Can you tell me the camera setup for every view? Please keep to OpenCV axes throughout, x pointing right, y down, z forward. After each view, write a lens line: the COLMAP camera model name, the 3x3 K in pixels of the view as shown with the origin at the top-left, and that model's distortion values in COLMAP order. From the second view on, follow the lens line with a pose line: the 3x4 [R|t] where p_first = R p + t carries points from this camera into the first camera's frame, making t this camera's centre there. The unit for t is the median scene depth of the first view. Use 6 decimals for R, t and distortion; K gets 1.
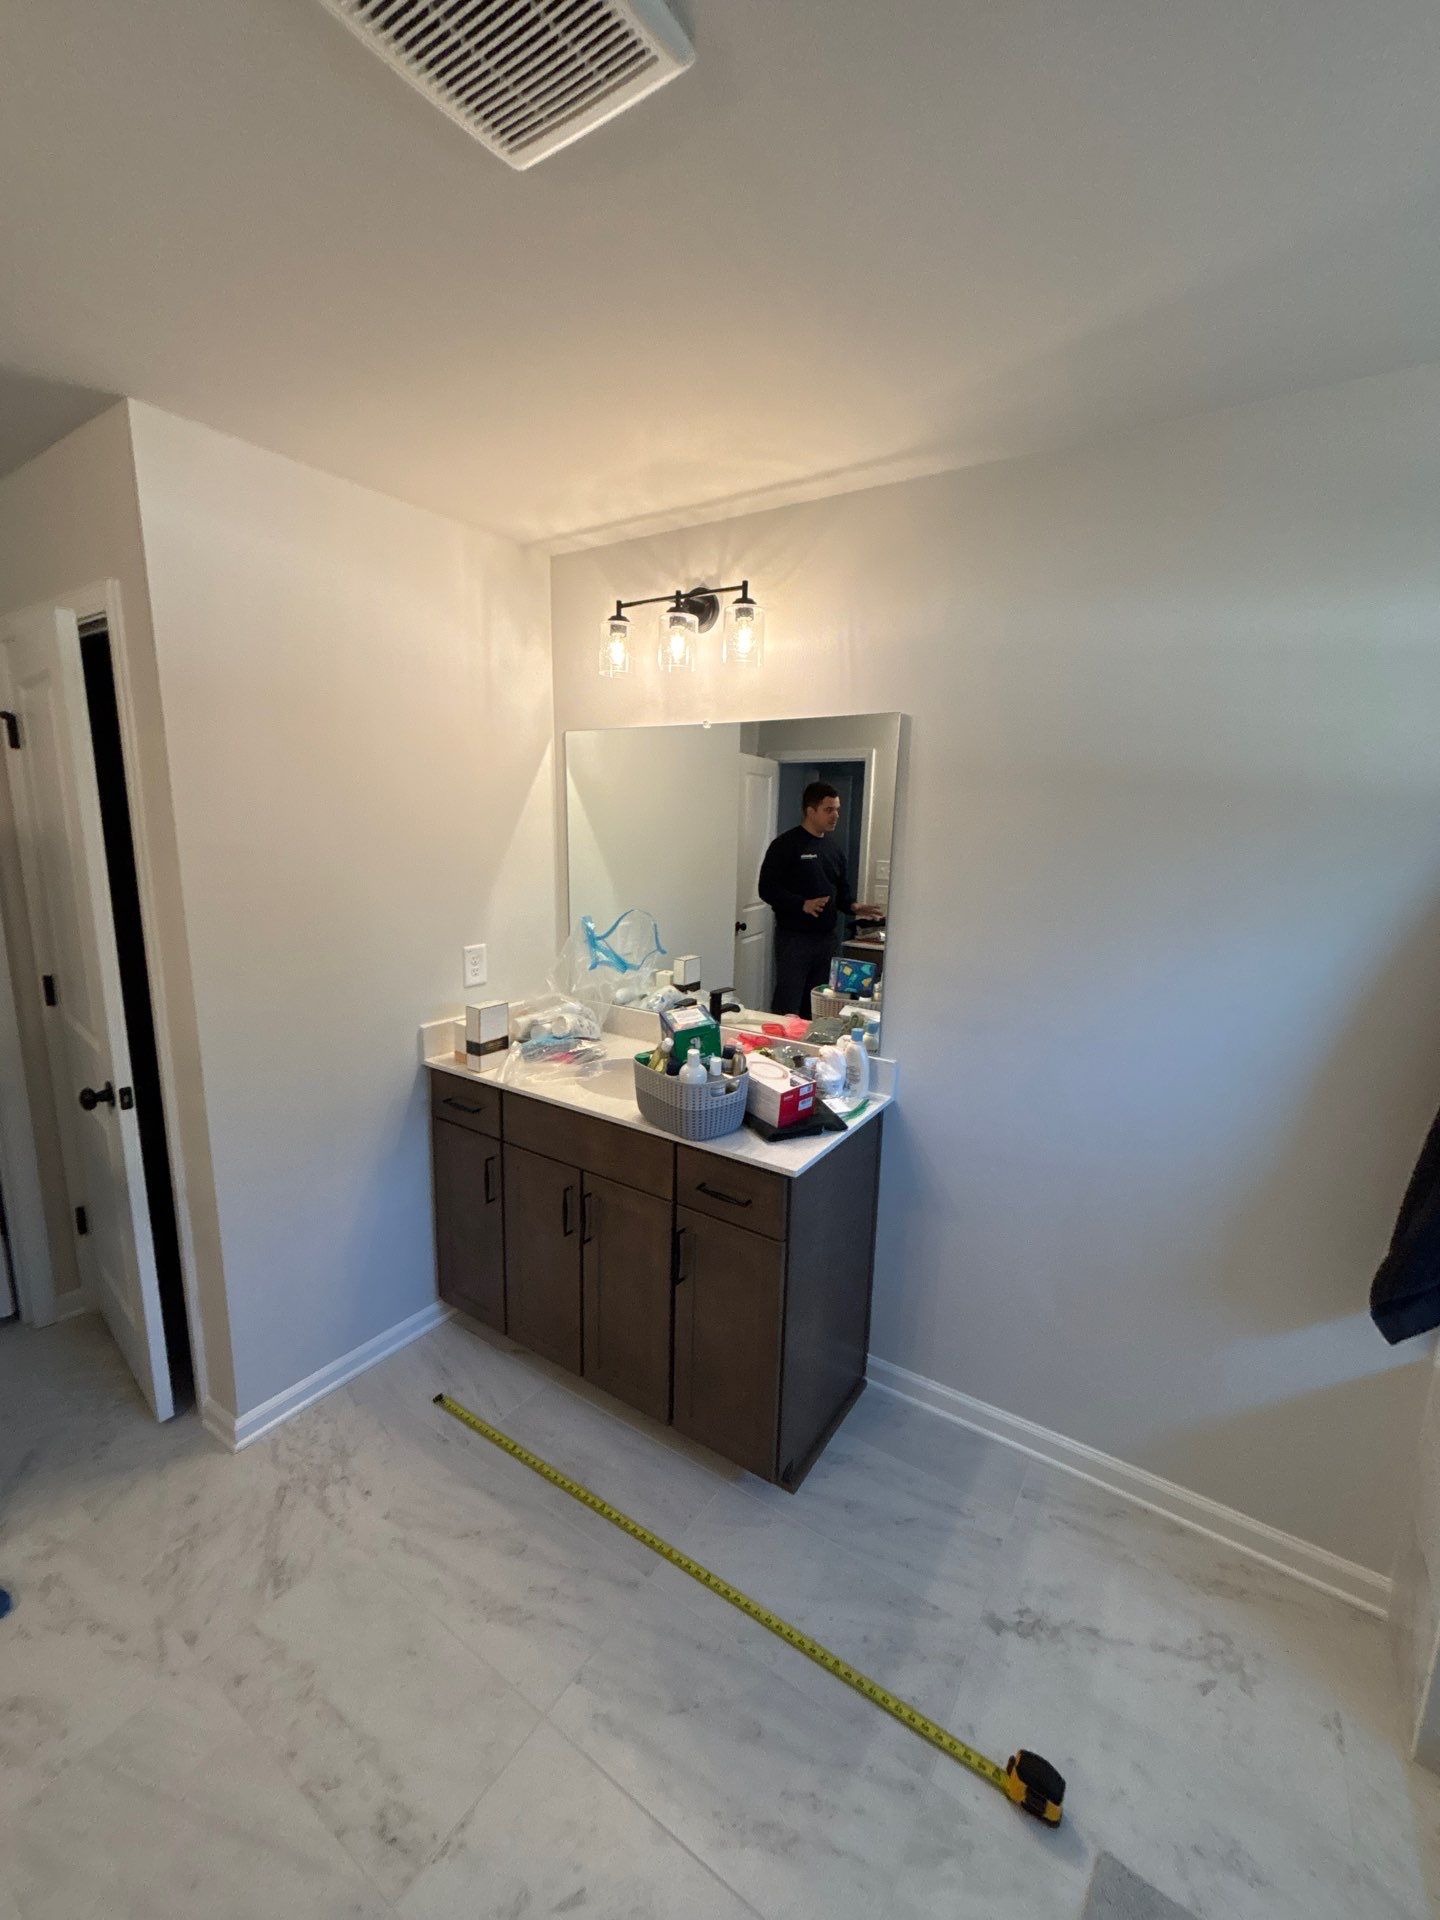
lens RADIAL K [[777.0, 0, 722.6], [0, 777.0, 958.7], [0, 0, 1]] dist [0.002107, -0.000903]
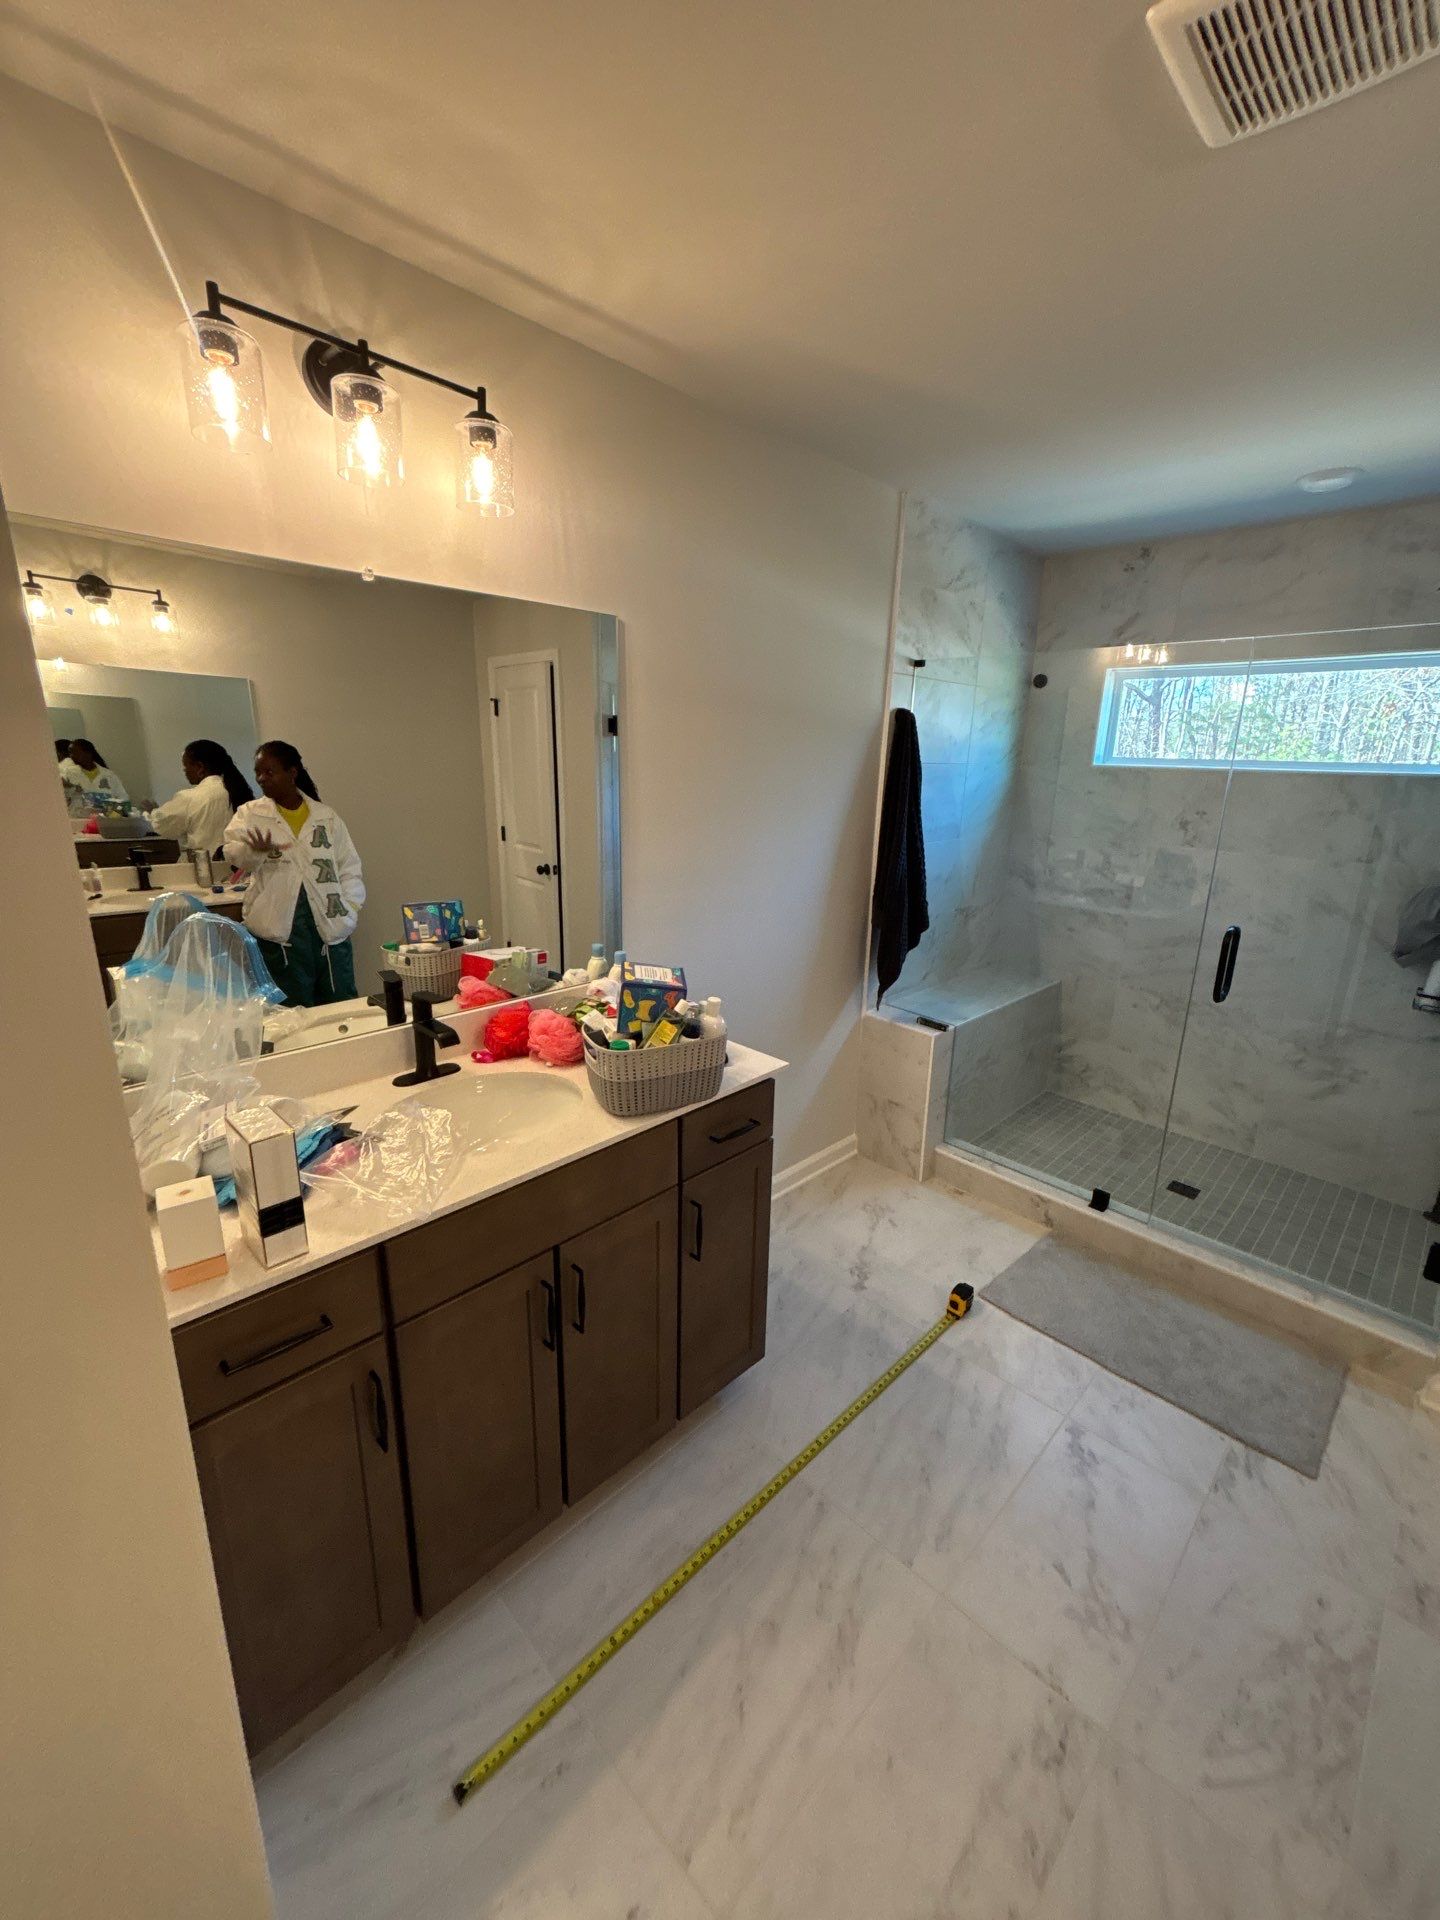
lens RADIAL K [[777.0, 0, 729.4], [0, 777.0, 949.6], [0, 0, 1]] dist [0.002107, -0.000903]
pose [[0.192328, -0.266943, 0.944326, -0.810611], [0.153558, 0.958623, 0.239710, -0.138108], [-0.969242, 0.098905, 0.225361, 0.732756]]
